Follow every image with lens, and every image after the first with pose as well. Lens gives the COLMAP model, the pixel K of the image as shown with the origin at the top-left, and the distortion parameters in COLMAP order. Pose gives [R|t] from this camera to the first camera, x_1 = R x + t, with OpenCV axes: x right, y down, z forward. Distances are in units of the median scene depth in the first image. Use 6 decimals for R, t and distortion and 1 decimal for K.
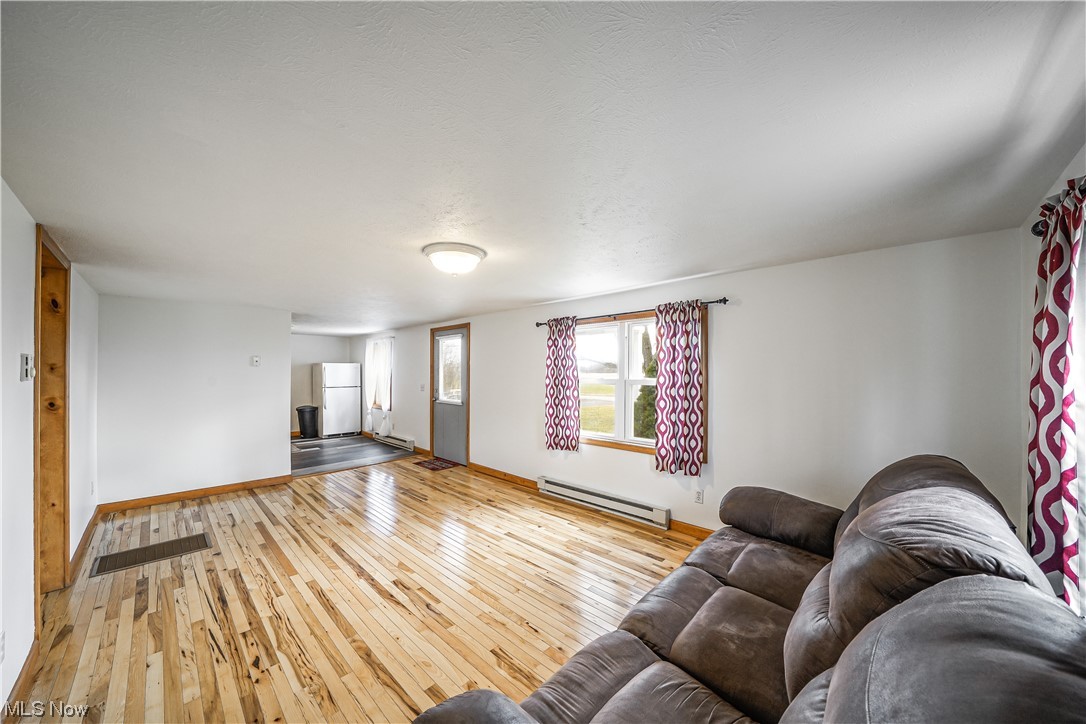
lens RADIAL K [[371.2, 0, 543.0], [0, 371.2, 362.0], [0, 0, 1]] dist [-0.018234, -0.000033]
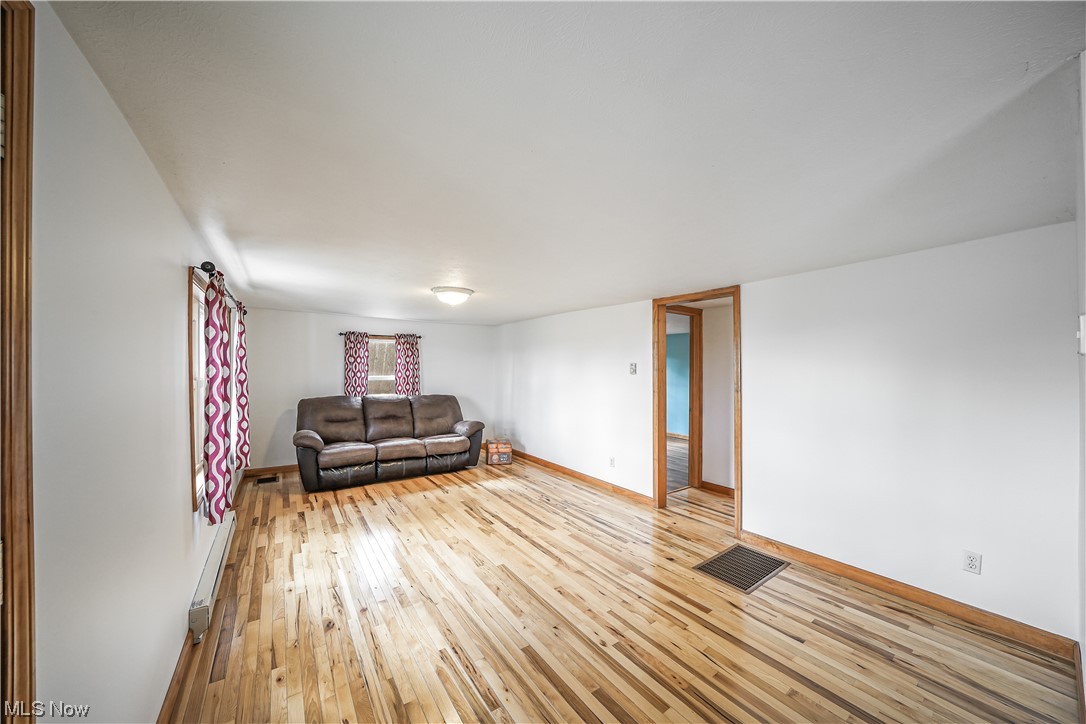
lens RADIAL K [[371.2, 0, 543.0], [0, 371.2, 362.0], [0, 0, 1]] dist [-0.018234, -0.000033]
pose [[-0.981303, 0.001556, 0.192464, -0.712116], [-0.006074, 0.999219, -0.039044, 0.039201], [-0.192375, -0.039483, -0.980527, 1.943158]]
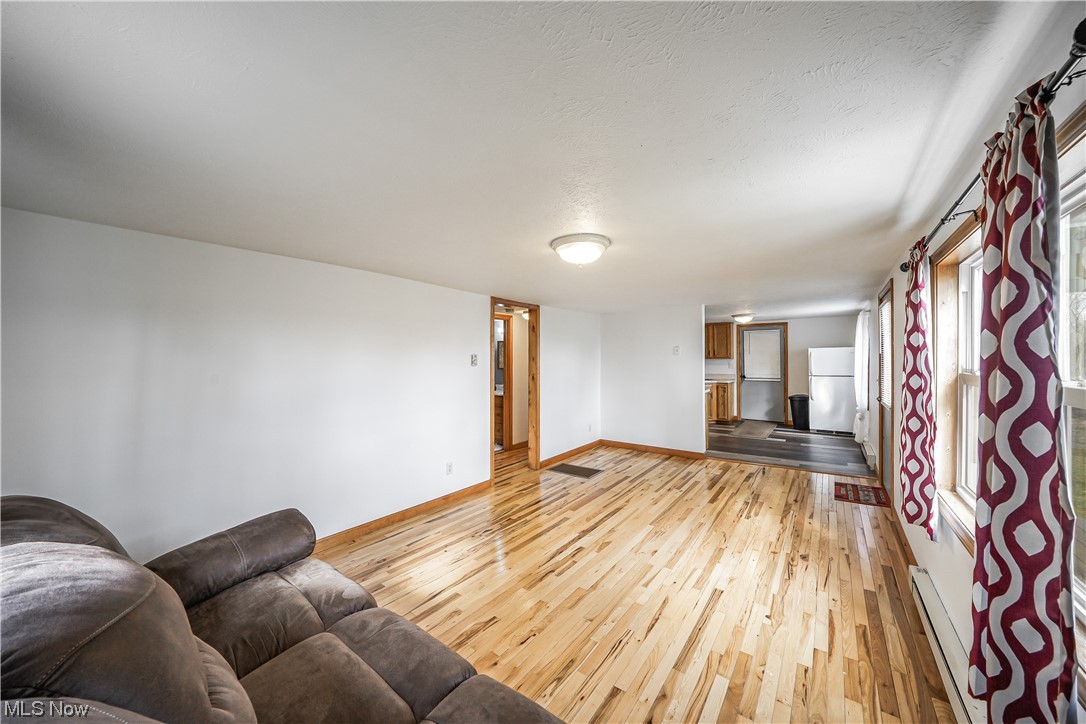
lens RADIAL K [[386.0, 0, 543.0], [0, 386.0, 362.0], [0, 0, 1]] dist [-0.027931, -0.000089]
pose [[0.114065, 0.006041, -0.993455, 0.619876], [0.035753, 0.999309, 0.010181, 0.009622], [0.992830, -0.036680, 0.113770, 0.640953]]
